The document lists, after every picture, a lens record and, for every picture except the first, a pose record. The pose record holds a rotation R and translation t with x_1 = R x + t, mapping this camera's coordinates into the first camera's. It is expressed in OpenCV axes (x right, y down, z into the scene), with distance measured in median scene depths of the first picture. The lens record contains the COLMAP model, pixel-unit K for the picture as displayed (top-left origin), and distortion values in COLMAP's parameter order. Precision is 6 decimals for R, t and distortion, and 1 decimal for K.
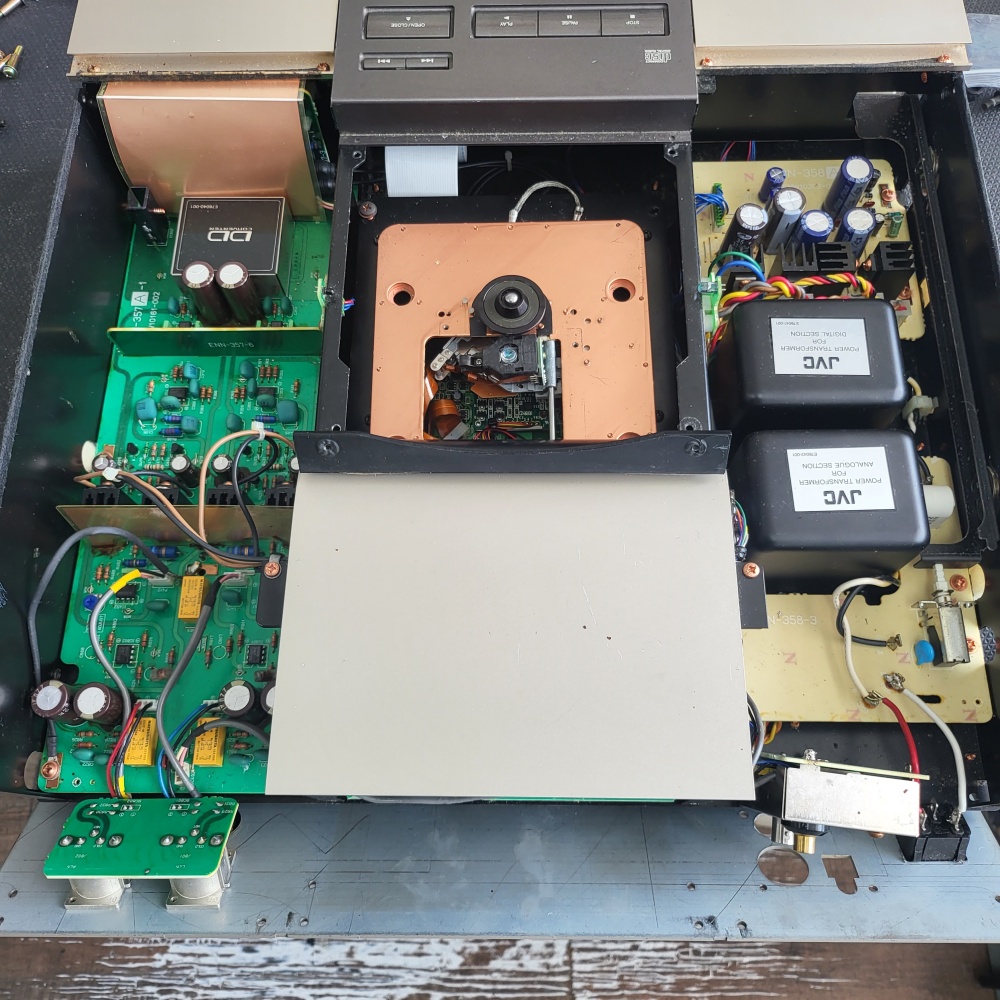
lens RADIAL K [[977.4, 0, 500.8], [0, 977.4, 502.8], [0, 0, 1]] dist [-0.012271, 0.000000]
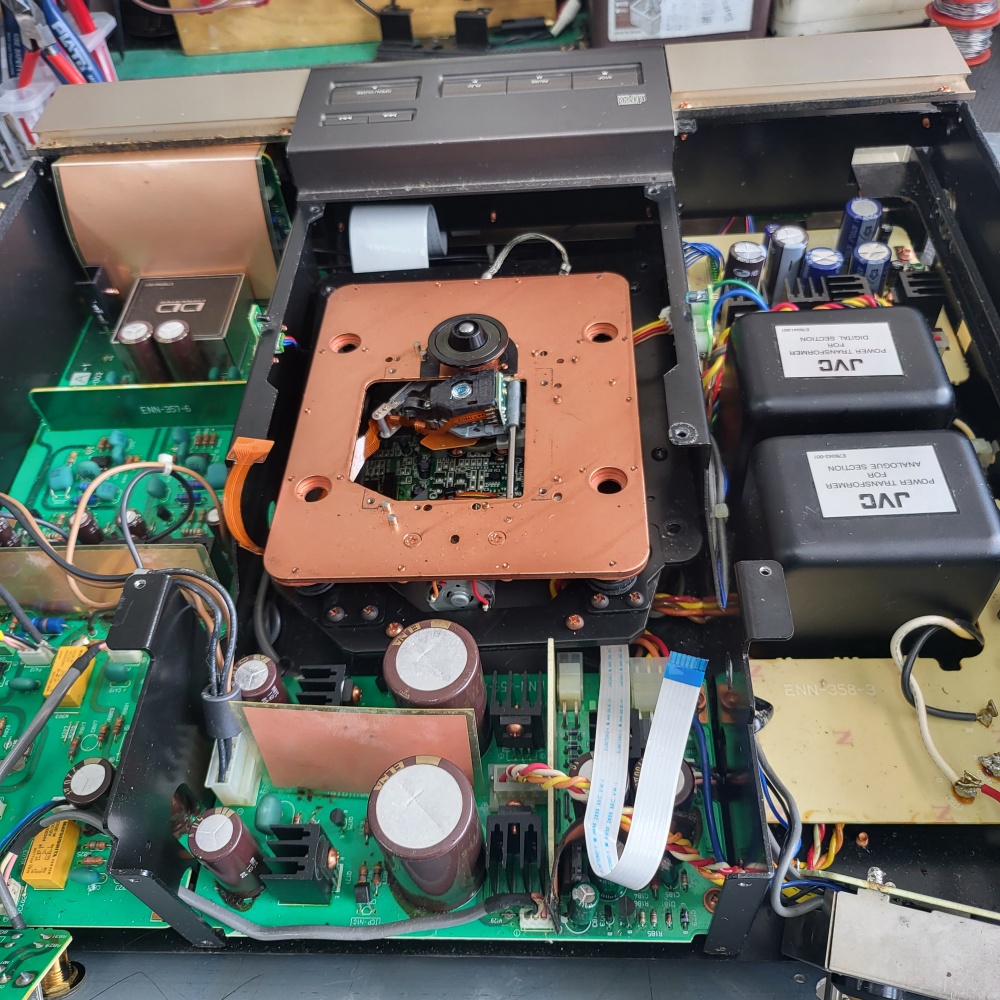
lens RADIAL K [[977.4, 0, 496.6], [0, 977.4, 498.3], [0, 0, 1]] dist [-0.012271, 0.000000]
pose [[0.997794, -0.019073, -0.063590, 0.082976], [-0.002655, 0.945611, -0.325290, 0.214330], [0.066336, 0.324741, 0.943474, 0.224621]]
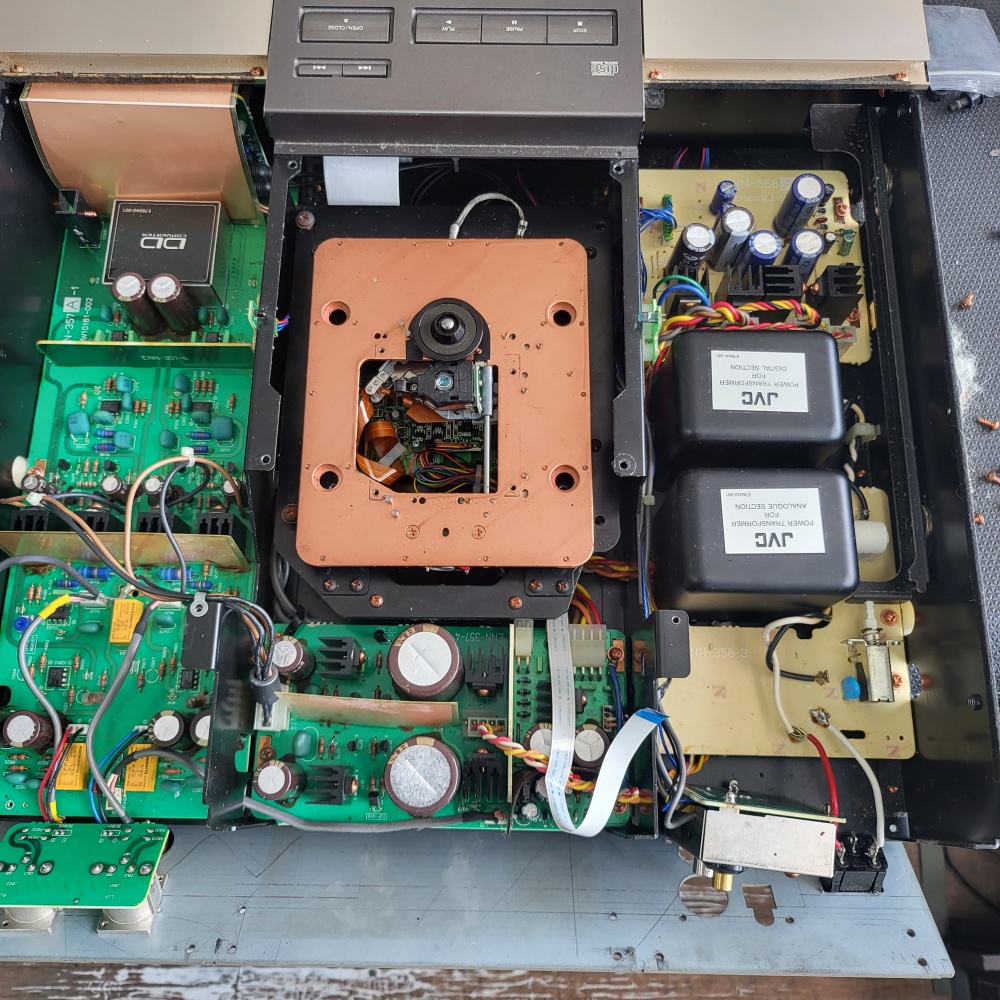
lens RADIAL K [[977.4, 0, 492.9], [0, 977.4, 508.0], [0, 0, 1]] dist [-0.012271, 0.000000]
pose [[0.999805, 0.014090, 0.013841, 0.043480], [-0.015057, 0.997259, 0.072439, -0.093367], [-0.012782, -0.072633, 0.997277, 0.010657]]
